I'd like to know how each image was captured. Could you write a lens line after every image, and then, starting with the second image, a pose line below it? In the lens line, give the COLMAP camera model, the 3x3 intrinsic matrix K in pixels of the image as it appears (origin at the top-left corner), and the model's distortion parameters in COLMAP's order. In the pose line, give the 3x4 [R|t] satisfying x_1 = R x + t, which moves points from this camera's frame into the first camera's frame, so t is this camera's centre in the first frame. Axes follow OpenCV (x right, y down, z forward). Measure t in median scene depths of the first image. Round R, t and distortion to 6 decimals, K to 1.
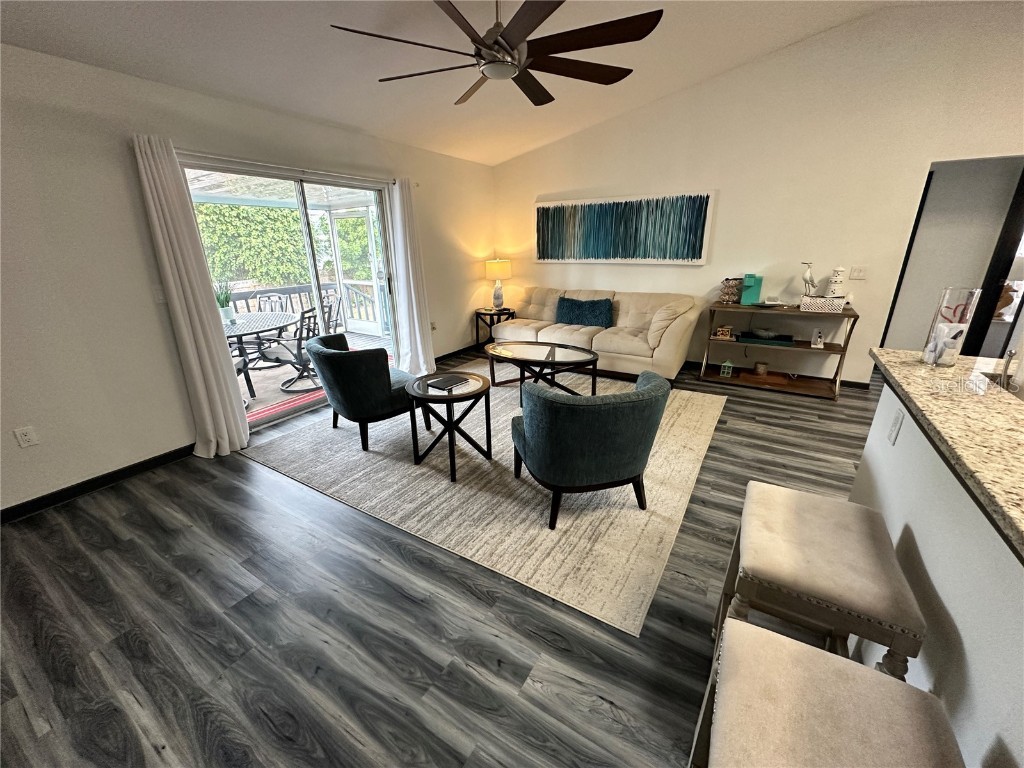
lens RADIAL K [[406.3, 0, 512.0], [0, 406.3, 384.0], [0, 0, 1]] dist [-0.000025, -0.000020]
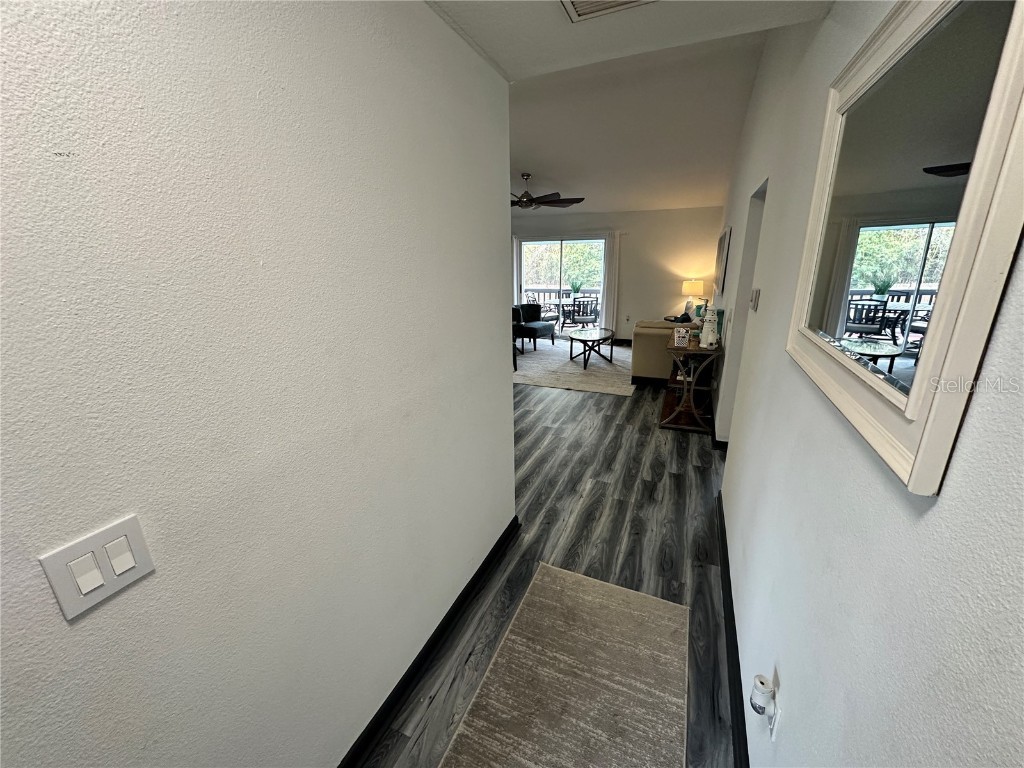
lens RADIAL K [[409.1, 0, 511.0], [0, 409.1, 382.7], [0, 0, 1]] dist [-0.001409, 0.000042]
pose [[0.138219, 0.297644, -0.944618, 1.545937], [-0.315101, 0.917429, 0.242970, -0.182675], [0.938939, 0.264067, 0.220594, 0.336618]]
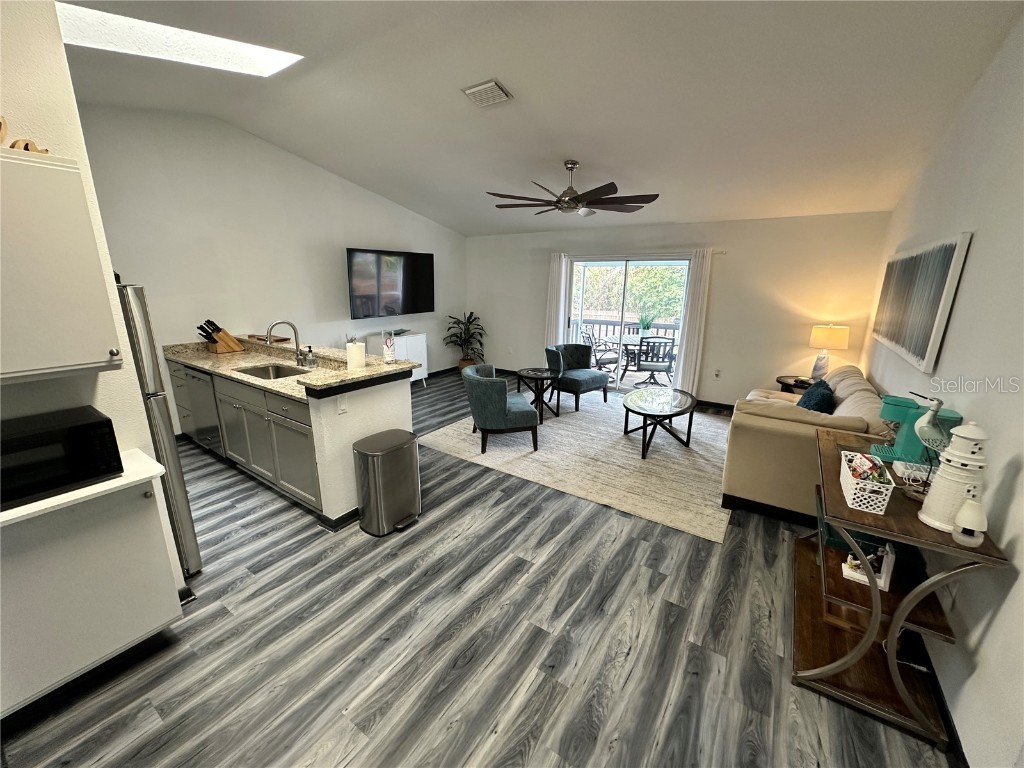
lens RADIAL K [[411.3, 0, 509.0], [0, 411.3, 382.9], [0, 0, 1]] dist [0.001106, 0.000056]
pose [[-0.048390, 0.254461, -0.965871, 1.061286], [-0.341645, 0.904461, 0.255399, -0.247010], [0.938582, 0.342345, 0.043168, 0.508181]]
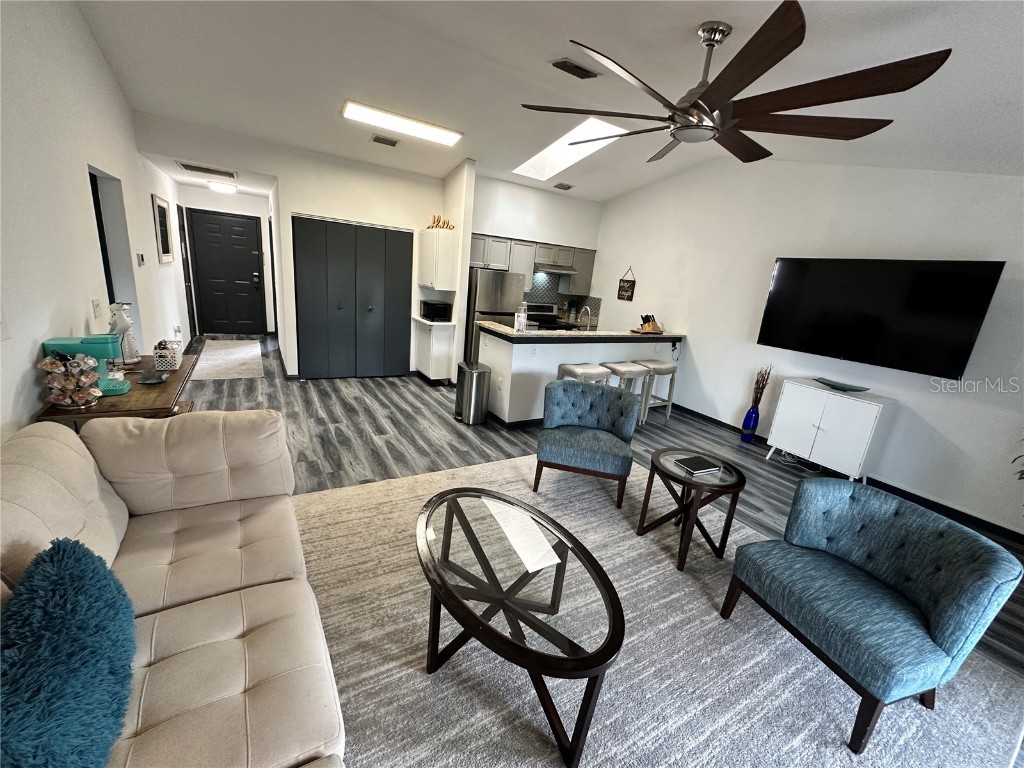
lens RADIAL K [[409.1, 0, 511.0], [0, 409.1, 382.7], [0, 0, 1]] dist [-0.001409, 0.000042]
pose [[-0.886886, -0.191922, 0.420237, -0.084287], [0.068827, 0.844585, 0.530979, -0.443674], [-0.456833, 0.499842, -0.735841, 1.138367]]
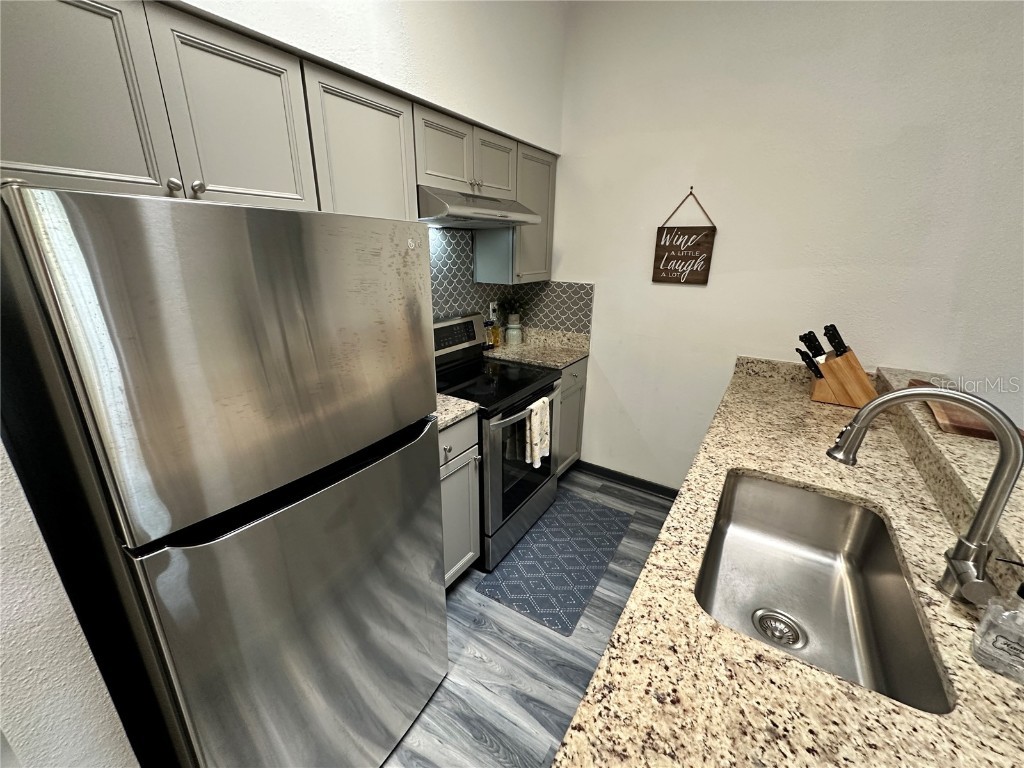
lens RADIAL K [[409.1, 0, 511.0], [0, 409.1, 382.7], [0, 0, 1]] dist [-0.001409, 0.000042]
pose [[-0.999728, -0.003399, 0.023068, 0.445643], [0.011236, 0.796652, 0.604333, -0.105351], [-0.020432, 0.604428, -0.796397, 0.219726]]
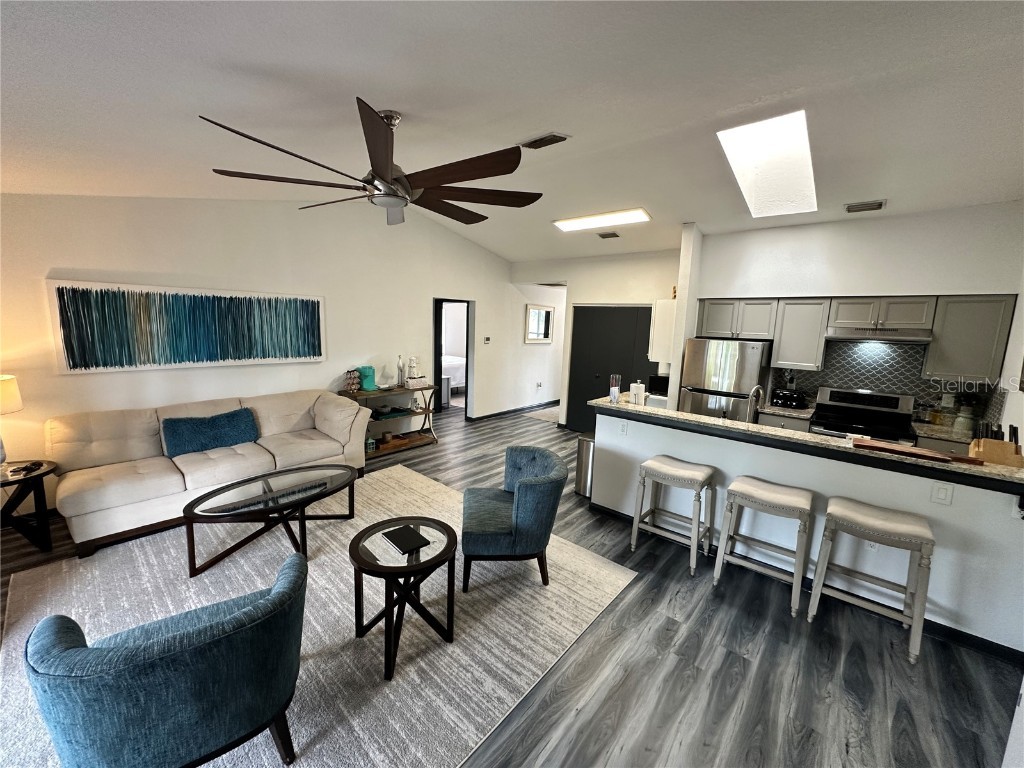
lens RADIAL K [[409.1, 0, 511.0], [0, 409.1, 382.7], [0, 0, 1]] dist [-0.001409, 0.000042]
pose [[0.160938, -0.130009, 0.978364, -0.549419], [0.289545, 0.953888, 0.079128, -0.189281], [-0.943537, 0.270546, 0.191160, 0.355409]]
